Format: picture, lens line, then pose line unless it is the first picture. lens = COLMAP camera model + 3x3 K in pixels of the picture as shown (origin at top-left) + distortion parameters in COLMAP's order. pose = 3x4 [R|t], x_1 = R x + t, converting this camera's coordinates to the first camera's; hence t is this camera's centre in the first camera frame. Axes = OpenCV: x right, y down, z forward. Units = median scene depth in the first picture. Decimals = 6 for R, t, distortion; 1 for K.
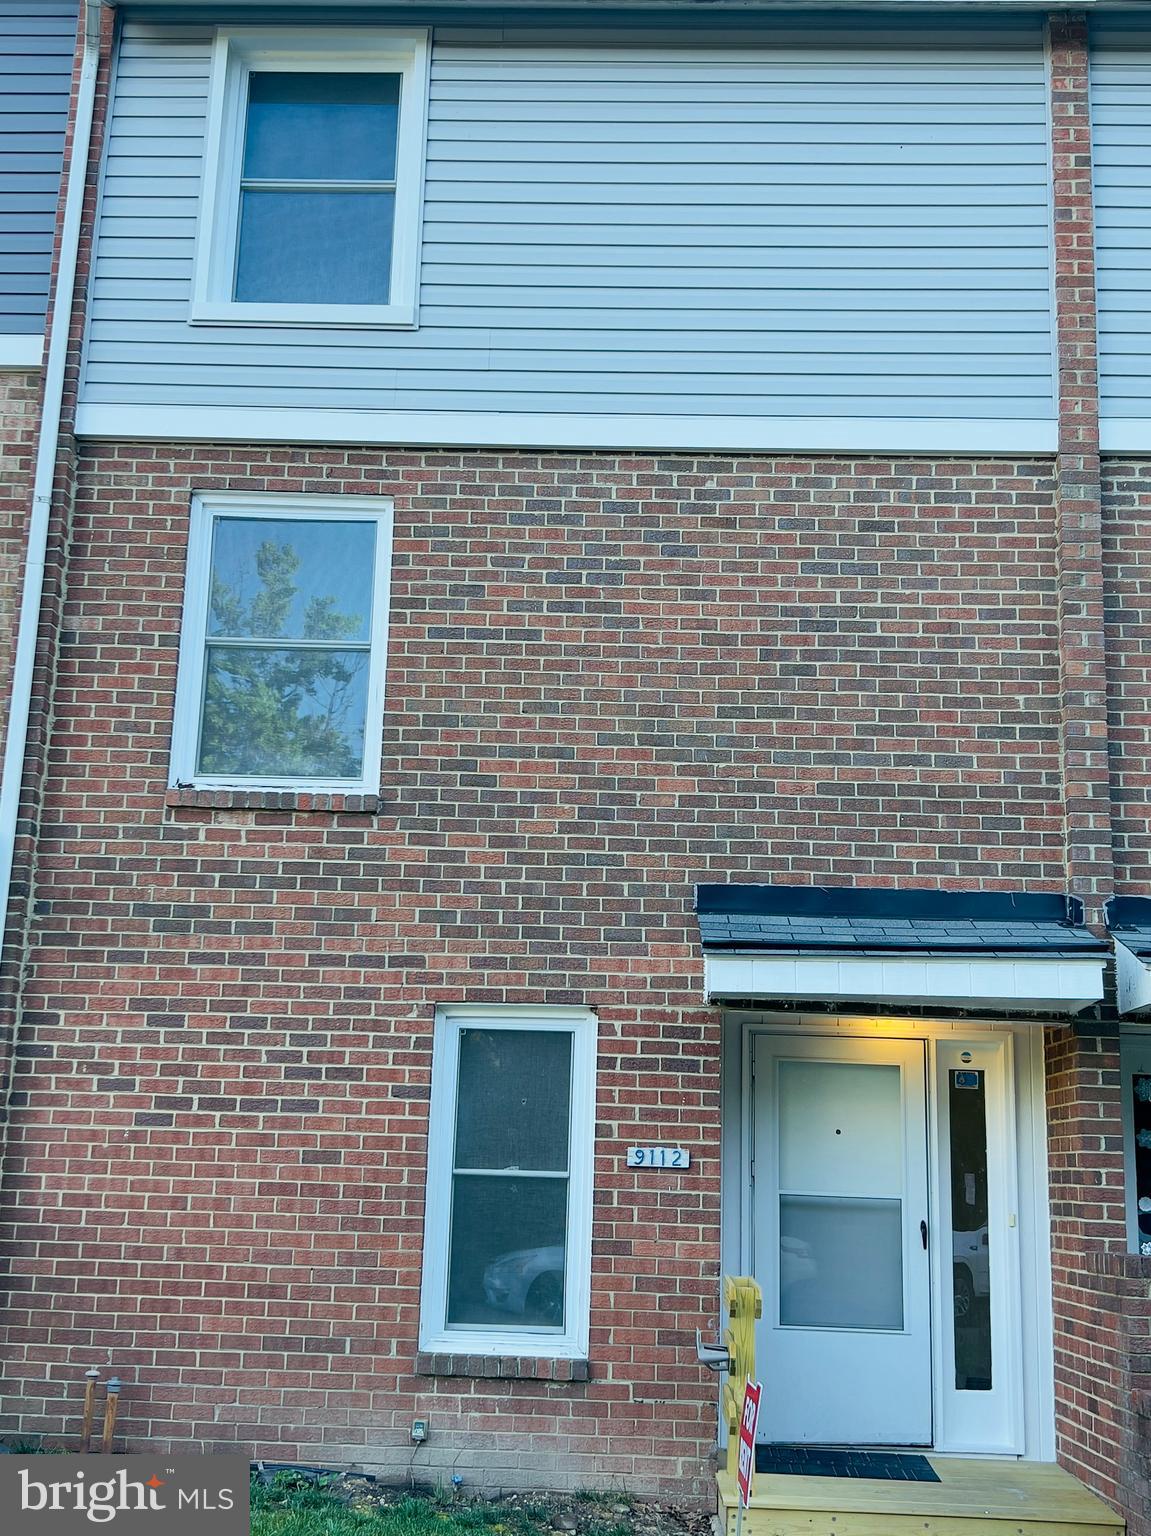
lens RADIAL K [[1809.4, 0, 561.0], [0, 1809.4, 771.9], [0, 0, 1]] dist [0.056139, 0.000000]
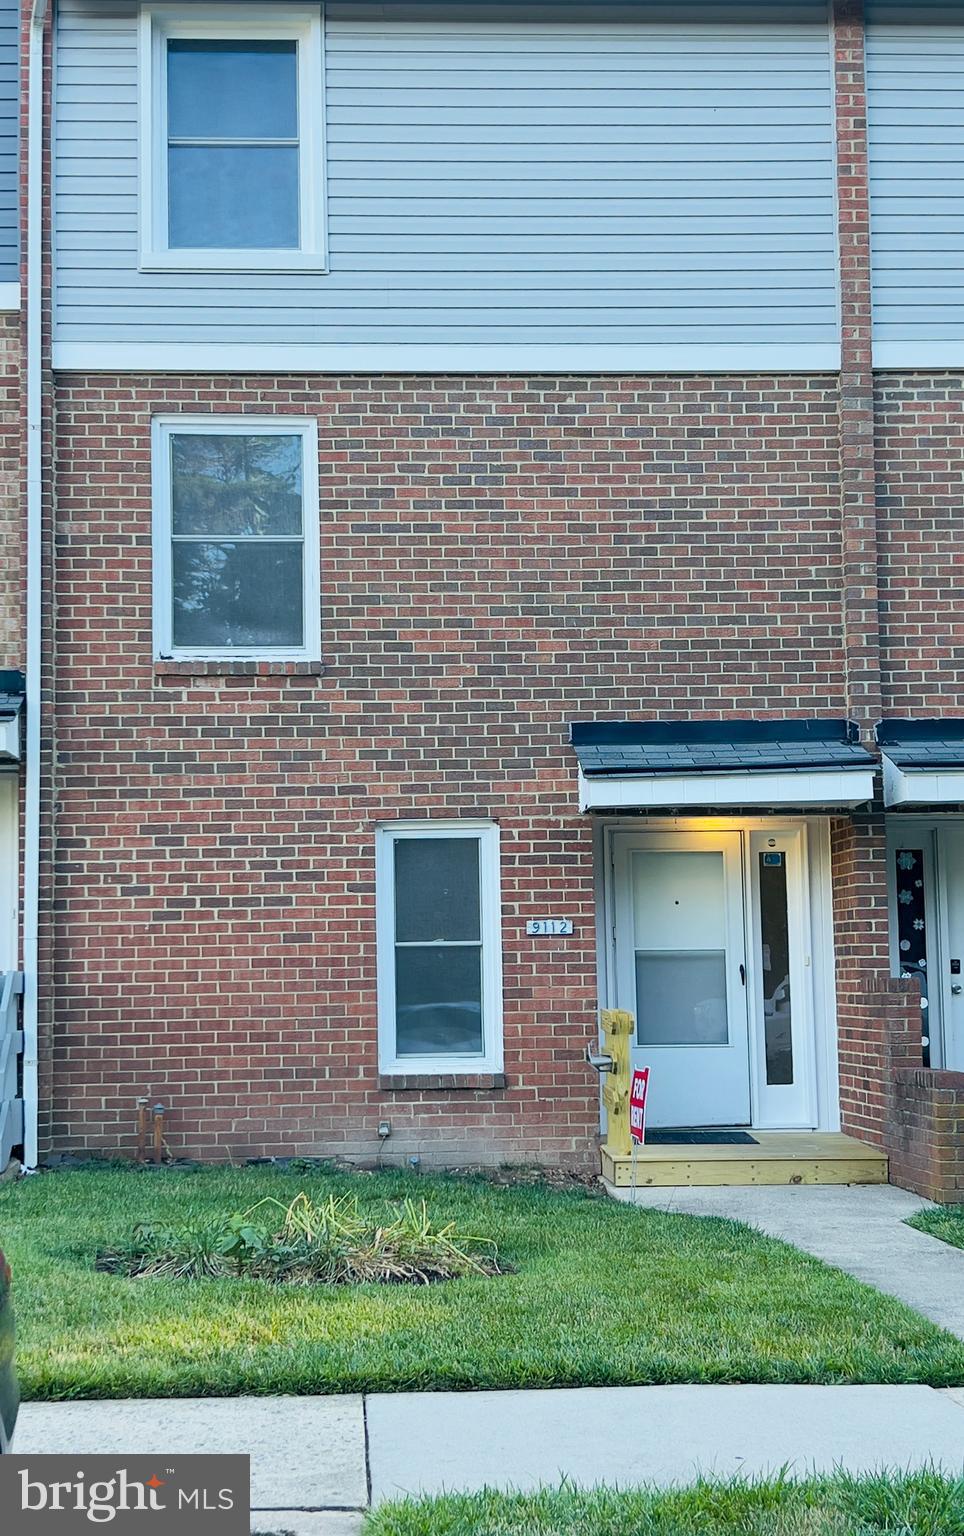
lens RADIAL K [[2581.7, 0, 411.9], [0, 2581.7, 755.4], [0, 0, 1]] dist [0.091936, 0.000000]
pose [[0.995014, -0.038821, 0.091873, -0.205032], [0.026068, 0.990345, 0.136149, -0.165729], [-0.096272, -0.133075, 0.986419, -0.806228]]
